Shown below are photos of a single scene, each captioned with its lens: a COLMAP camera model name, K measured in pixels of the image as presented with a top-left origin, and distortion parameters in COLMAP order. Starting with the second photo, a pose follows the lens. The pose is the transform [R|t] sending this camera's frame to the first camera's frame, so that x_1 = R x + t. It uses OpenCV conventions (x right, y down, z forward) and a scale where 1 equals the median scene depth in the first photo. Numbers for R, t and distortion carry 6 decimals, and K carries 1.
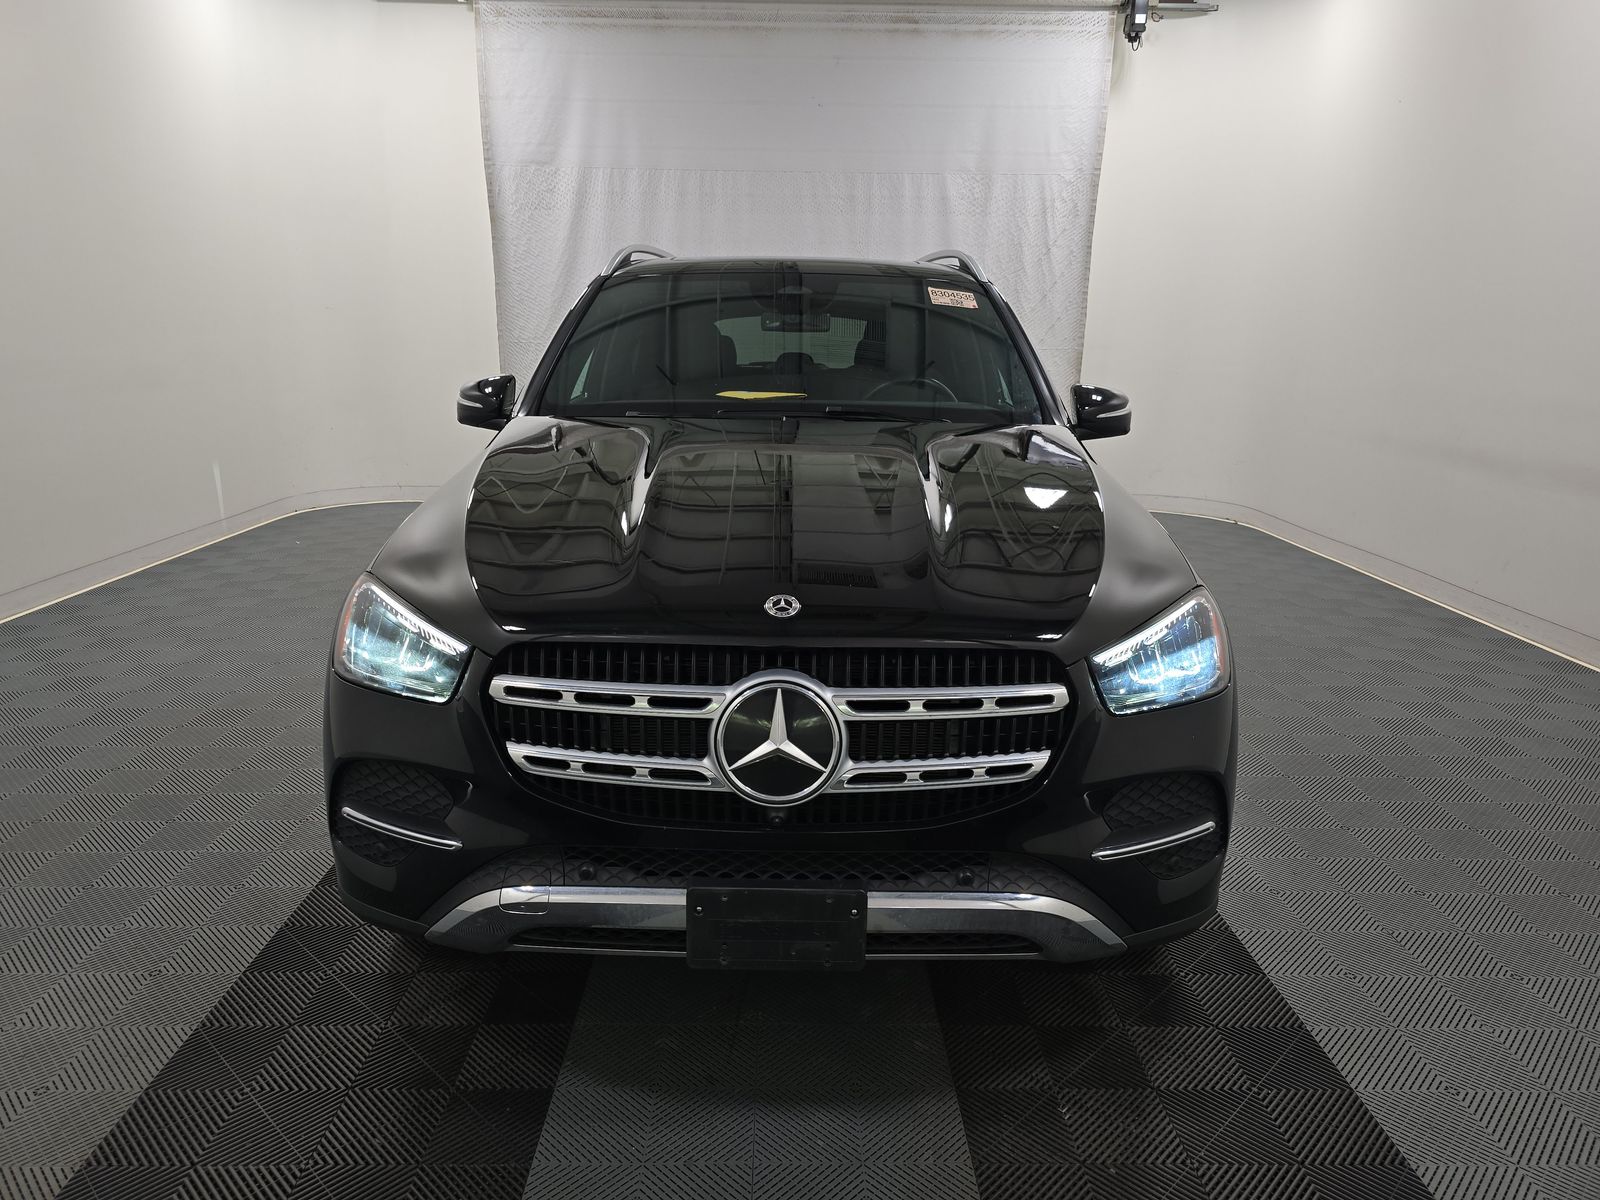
lens RADIAL K [[1073.8, 0, 800.0], [0, 1073.8, 600.0], [0, 0, 1]] dist [0.001551, 0.001066]
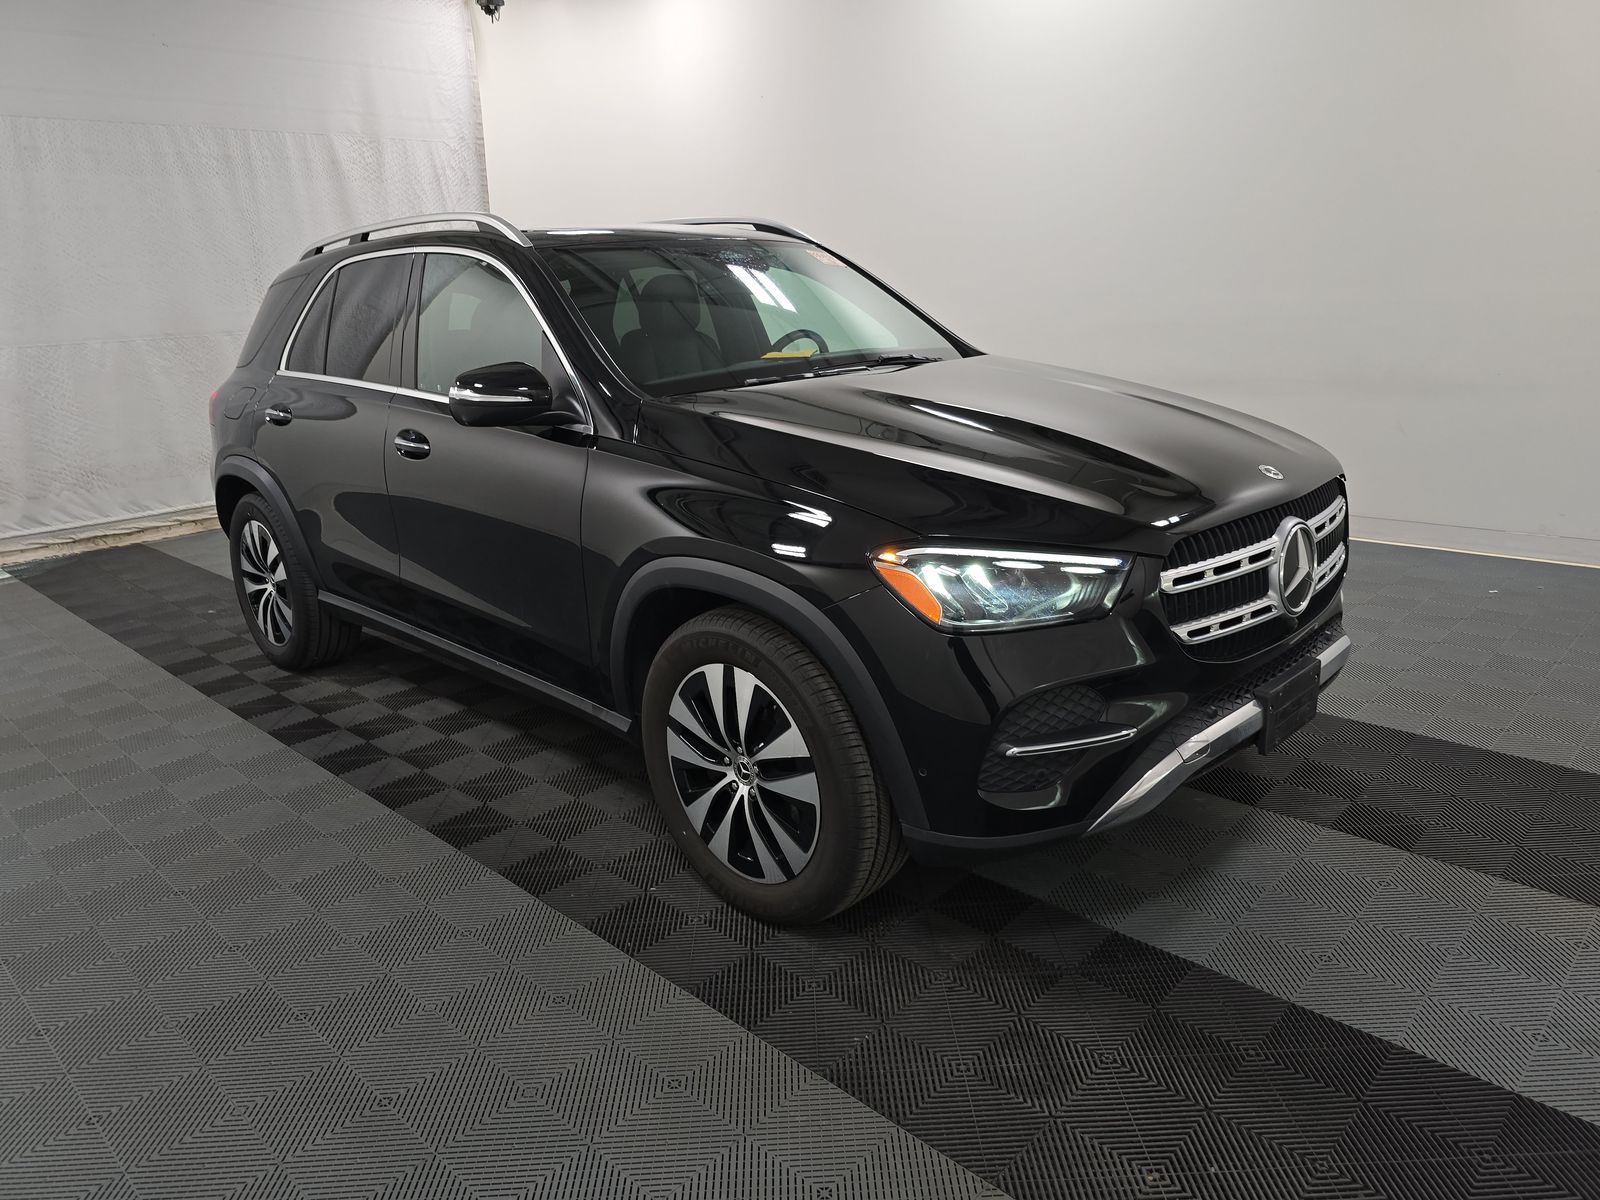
lens RADIAL K [[1073.8, 0, 800.0], [0, 1073.8, 600.0], [0, 0, 1]] dist [0.001551, 0.001066]
pose [[0.705170, -0.237140, 0.668206, -0.307050], [0.221014, 0.968974, 0.110640, -0.027180], [-0.673712, 0.069663, 0.735703, 0.088991]]
